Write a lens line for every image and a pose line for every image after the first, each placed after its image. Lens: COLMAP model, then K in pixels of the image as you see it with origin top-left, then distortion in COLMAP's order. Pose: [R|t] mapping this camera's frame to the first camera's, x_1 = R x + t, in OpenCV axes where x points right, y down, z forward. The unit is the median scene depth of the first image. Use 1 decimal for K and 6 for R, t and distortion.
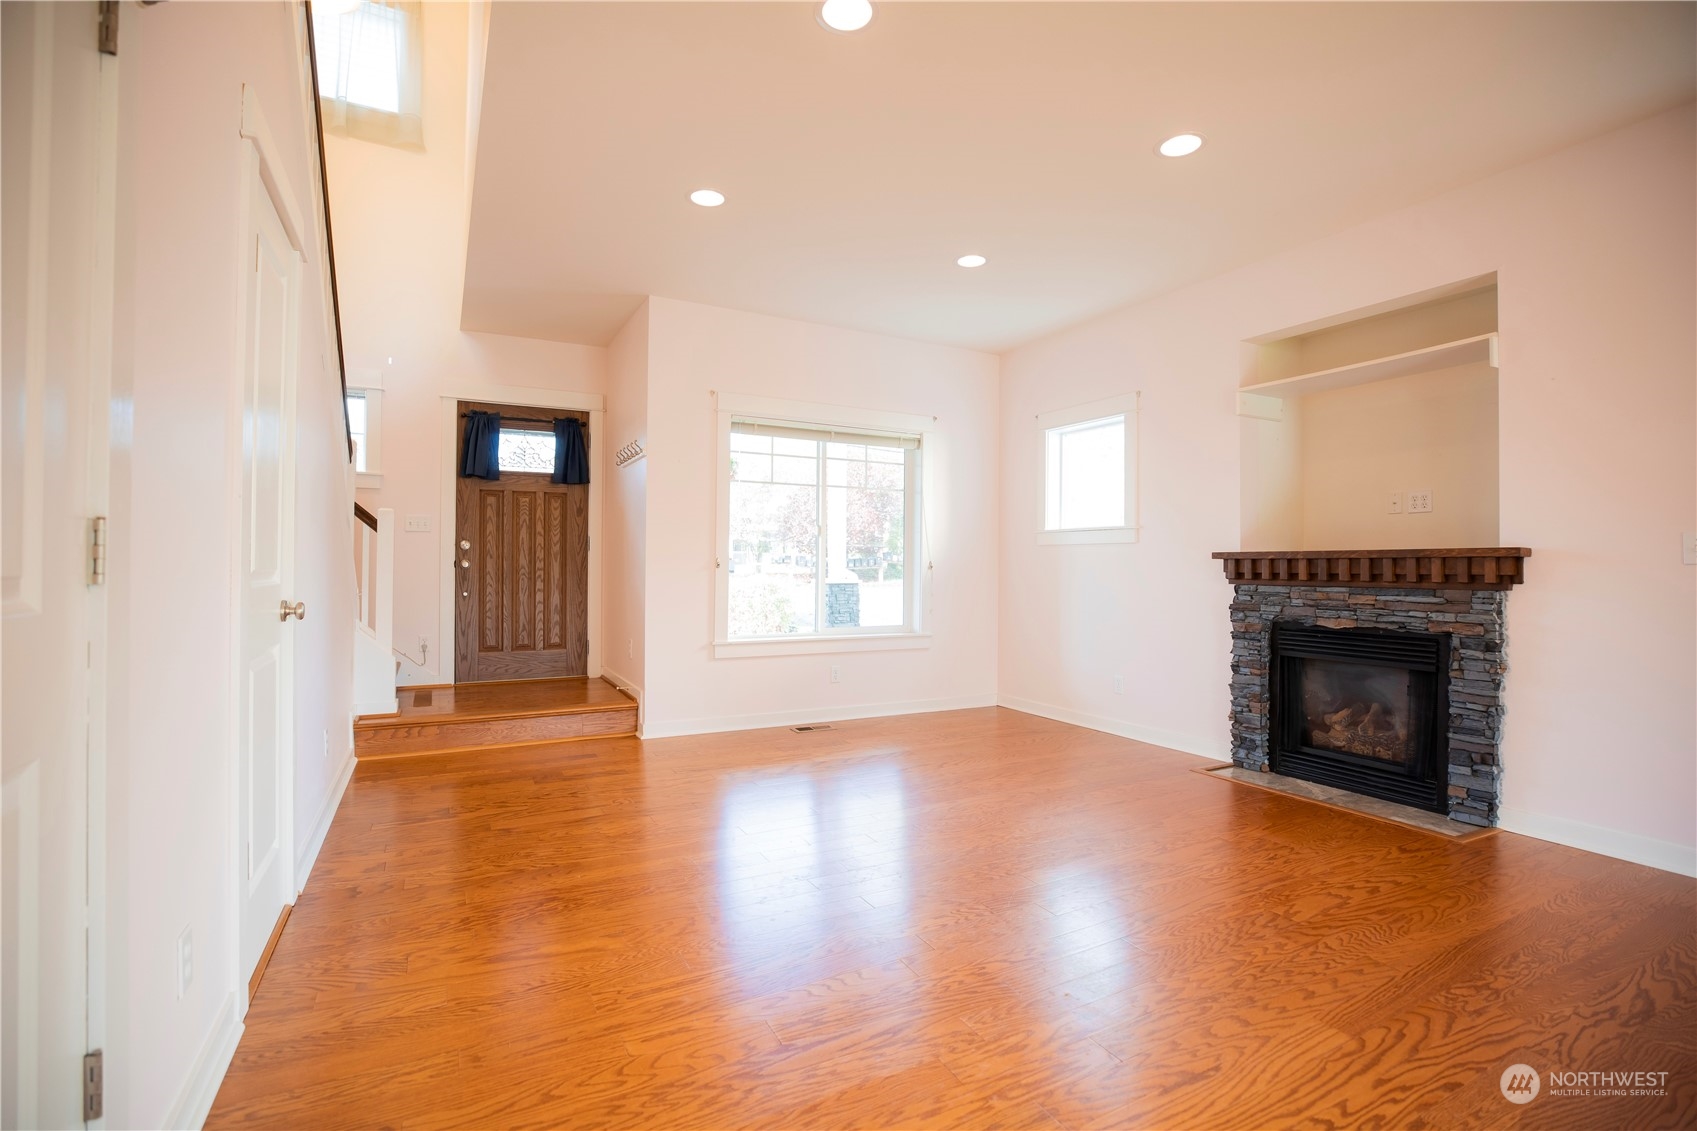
lens RADIAL K [[770.7, 0, 852.3], [0, 770.7, 562.3], [0, 0, 1]] dist [-0.038671, 0.007184]
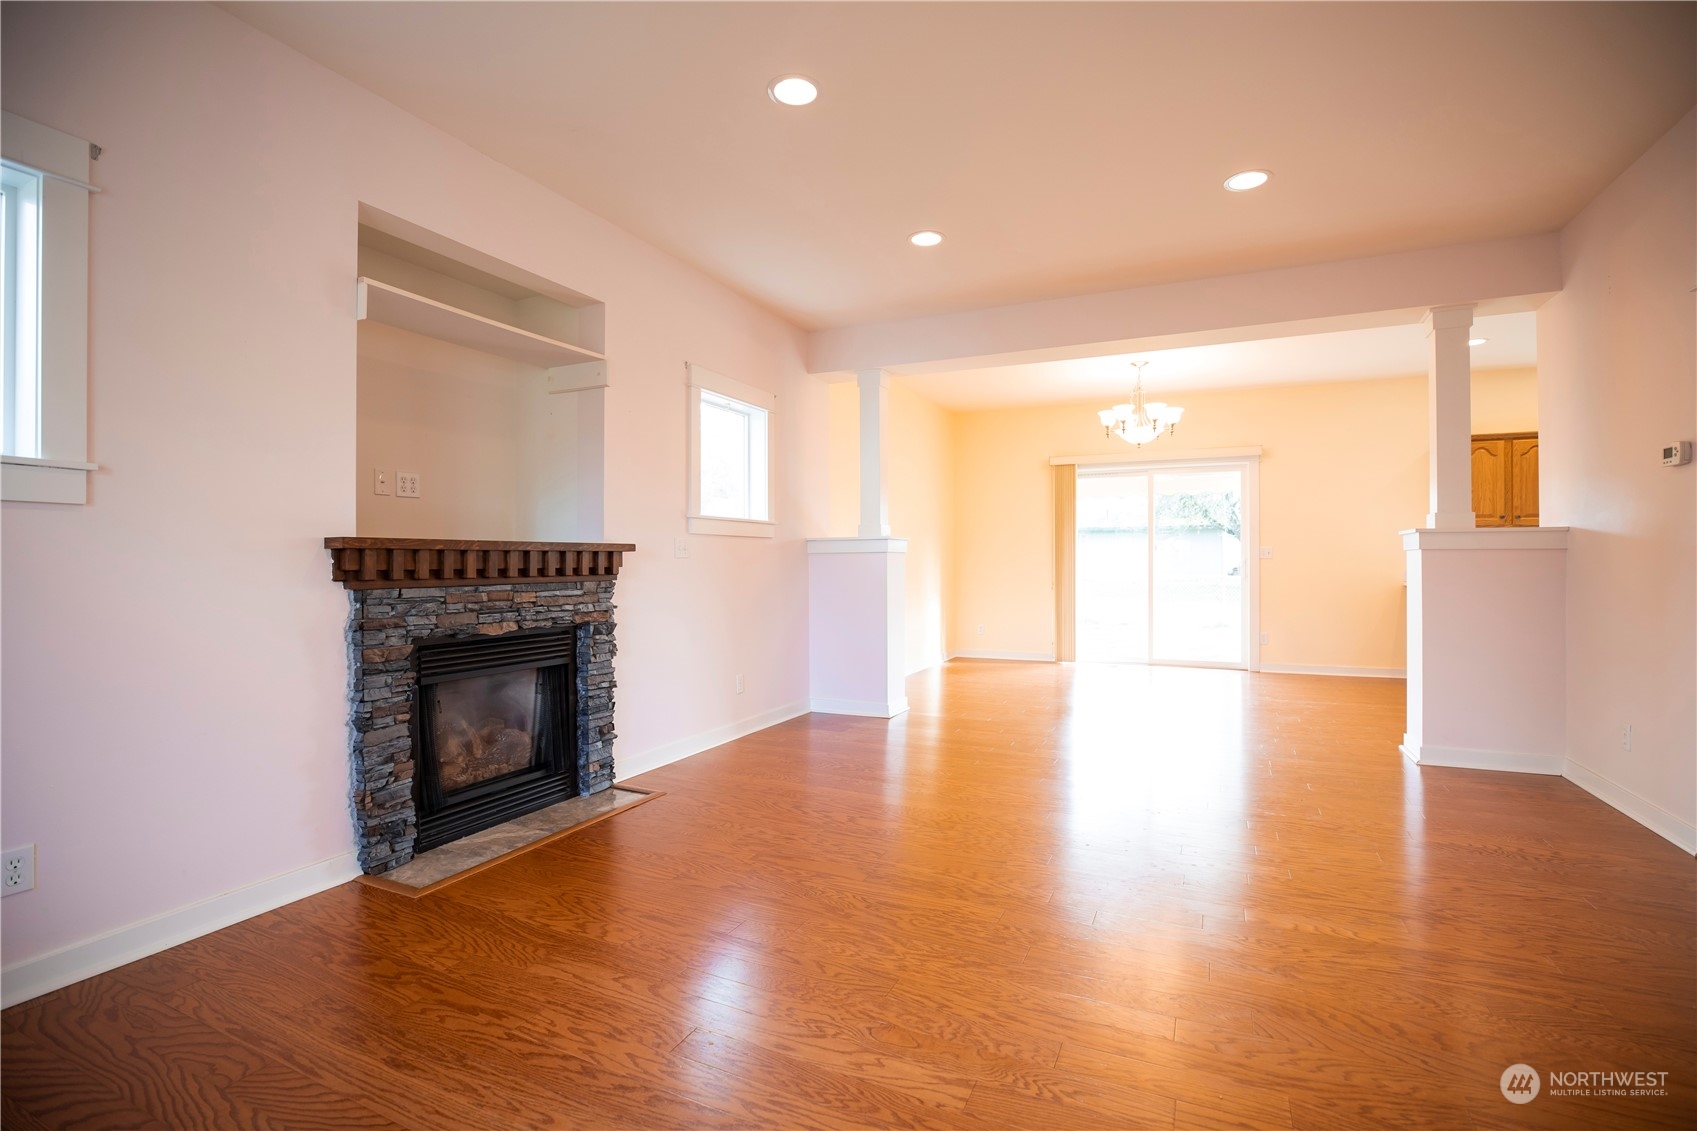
lens RADIAL K [[770.7, 0, 852.3], [0, 770.7, 562.3], [0, 0, 1]] dist [-0.038671, 0.007184]
pose [[-0.592941, -0.006311, 0.805222, -0.301132], [-0.005076, 0.999979, 0.004100, 0.002768], [-0.805230, -0.001656, -0.592960, 1.336246]]
